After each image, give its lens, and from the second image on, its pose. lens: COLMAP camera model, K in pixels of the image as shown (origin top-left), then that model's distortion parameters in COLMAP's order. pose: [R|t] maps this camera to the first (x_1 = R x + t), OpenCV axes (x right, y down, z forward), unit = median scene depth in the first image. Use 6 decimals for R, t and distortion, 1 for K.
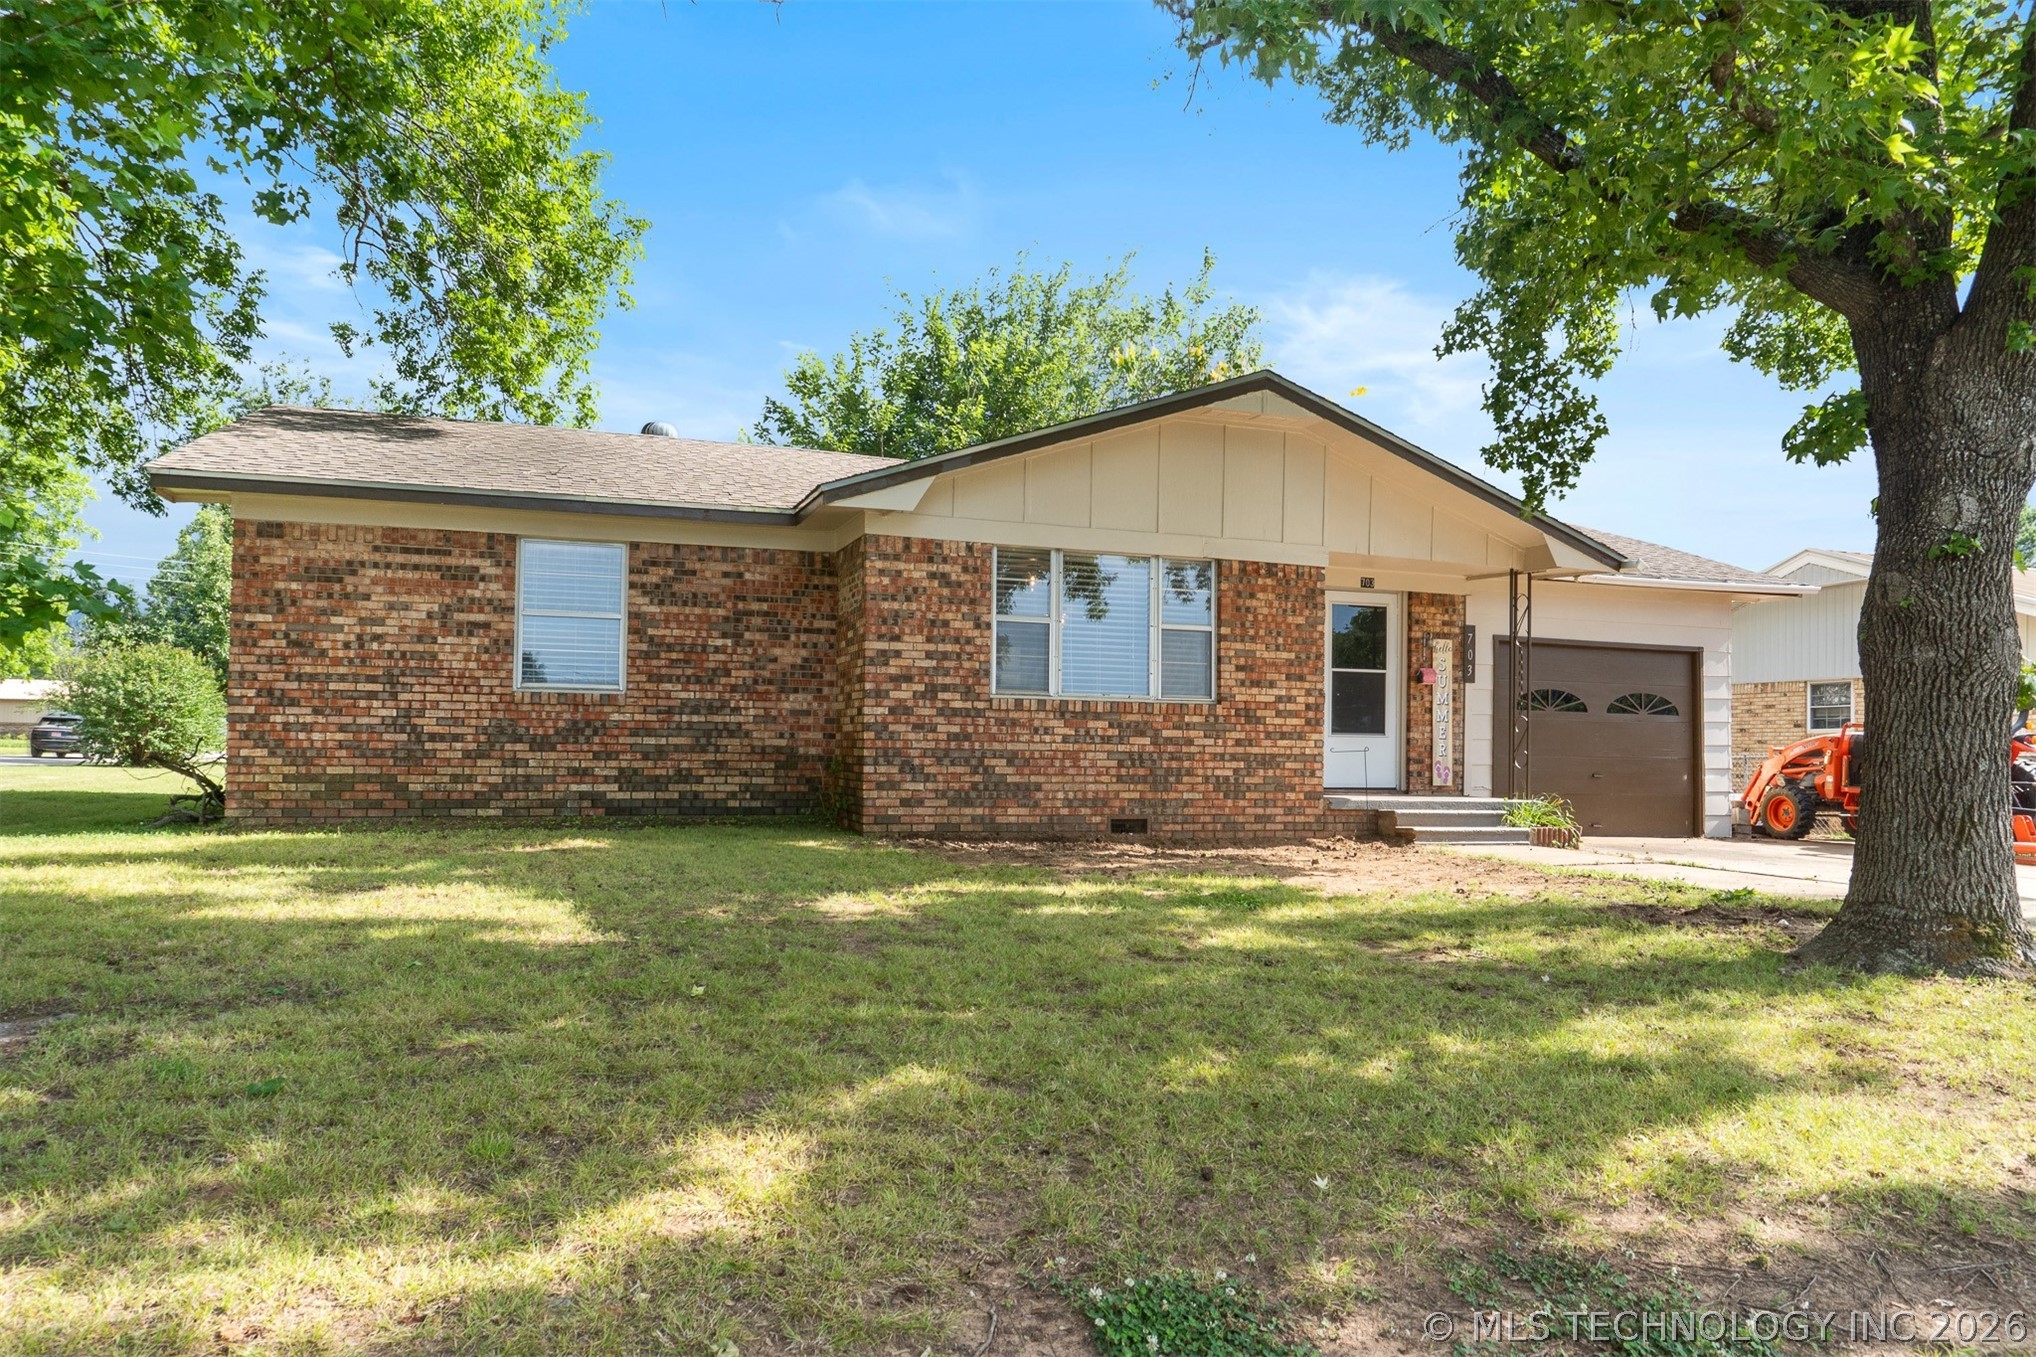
lens RADIAL K [[1391.5, 0, 1015.9], [0, 1391.5, 738.4], [0, 0, 1]] dist [-0.009494, 0.000203]
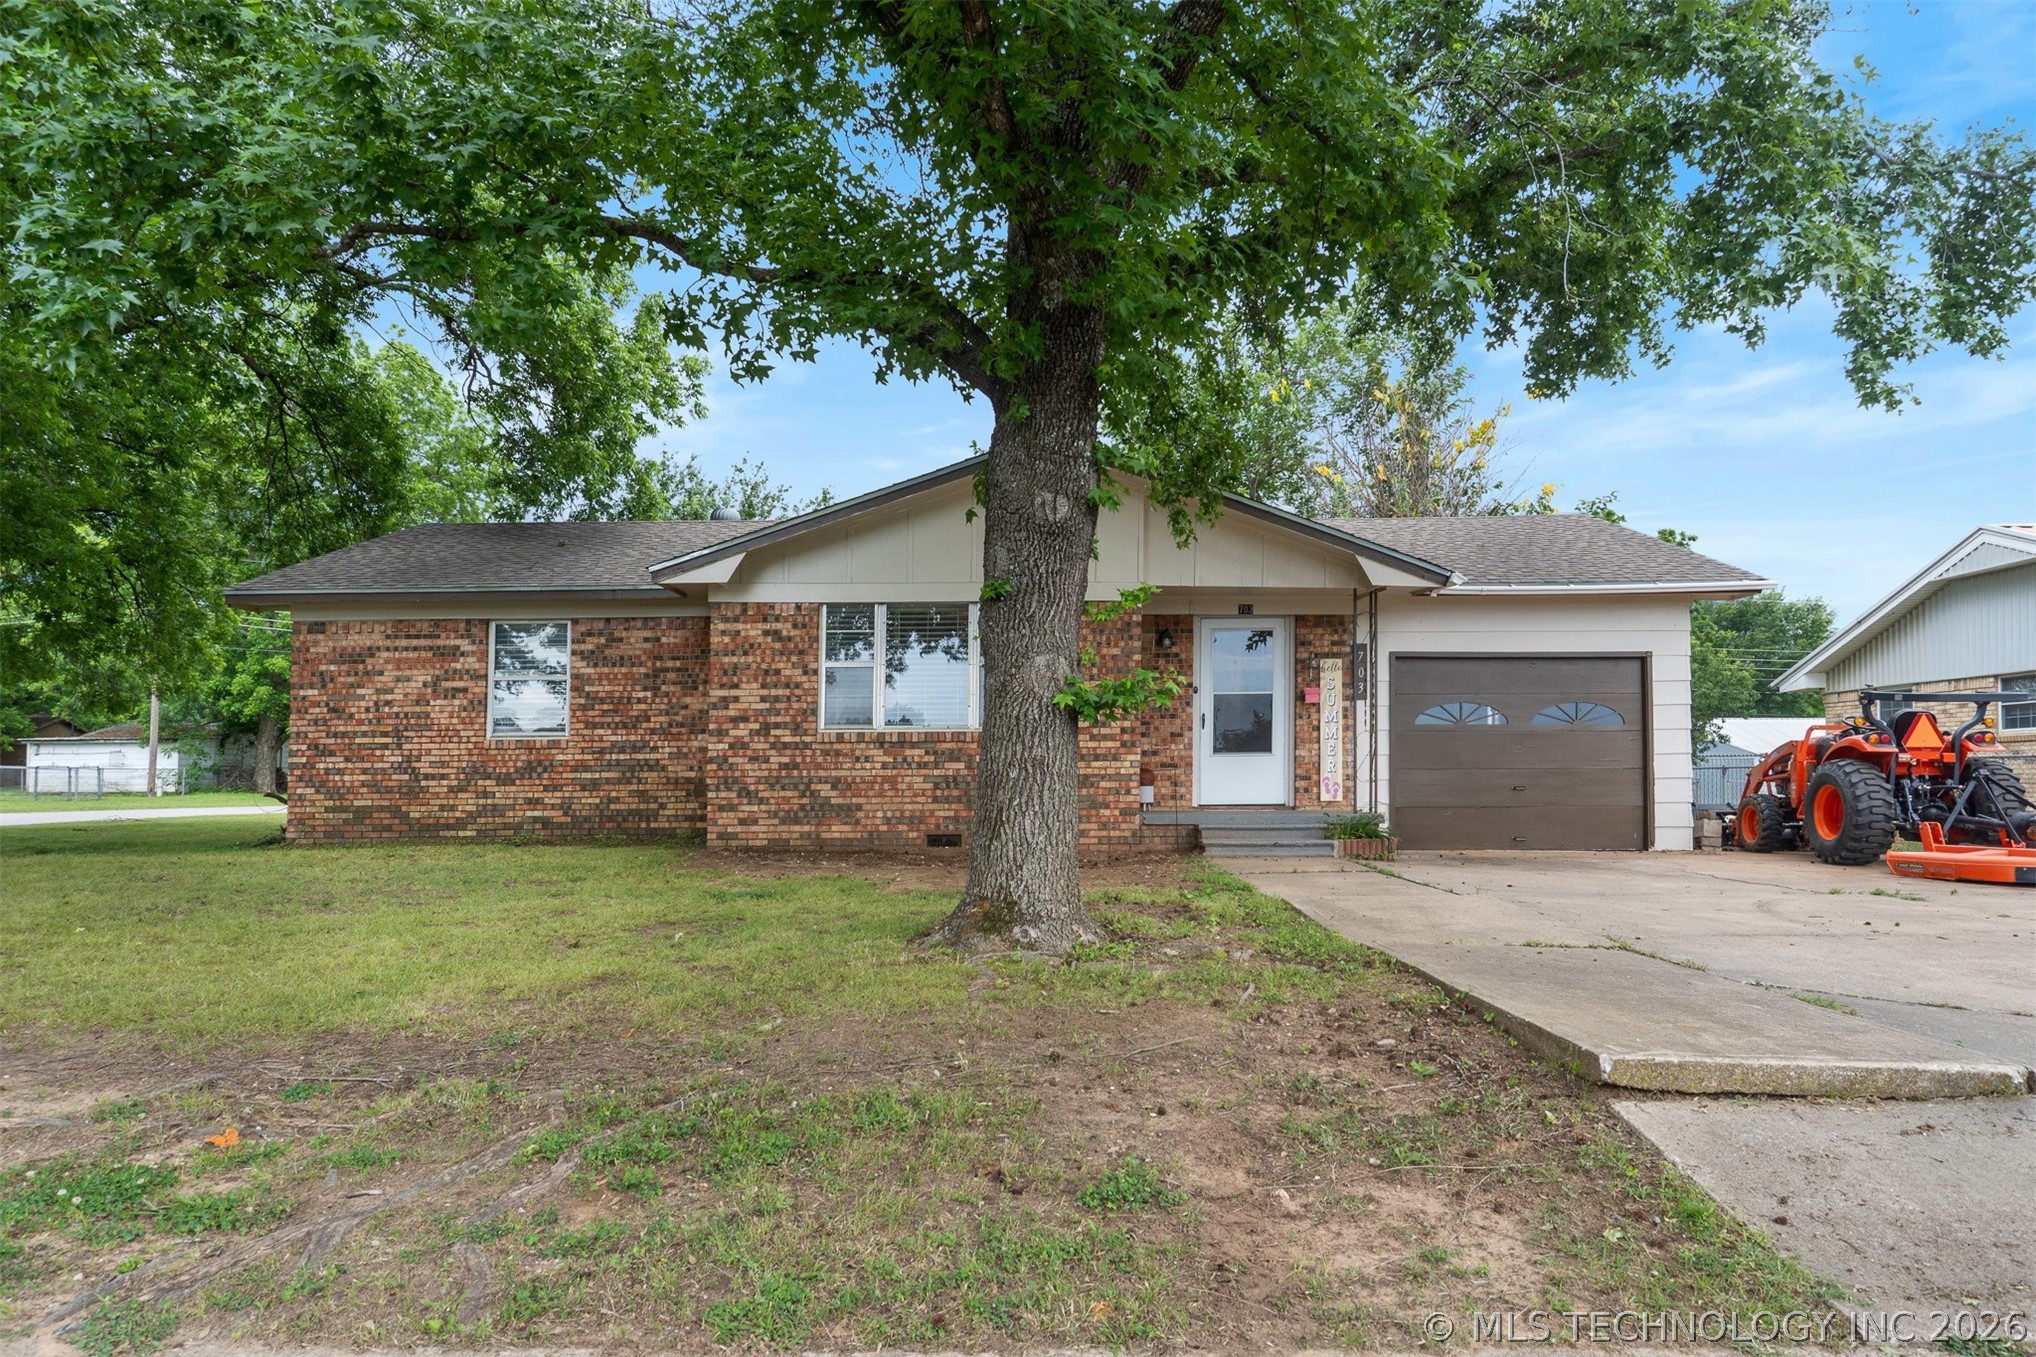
lens RADIAL K [[1391.5, 0, 1015.9], [0, 1391.5, 738.4], [0, 0, 1]] dist [-0.009494, 0.000203]
pose [[0.945221, -0.031766, -0.324882, 0.529487], [0.024986, 0.999375, -0.025020, 0.009641], [0.325473, 0.015532, 0.945424, -0.064176]]
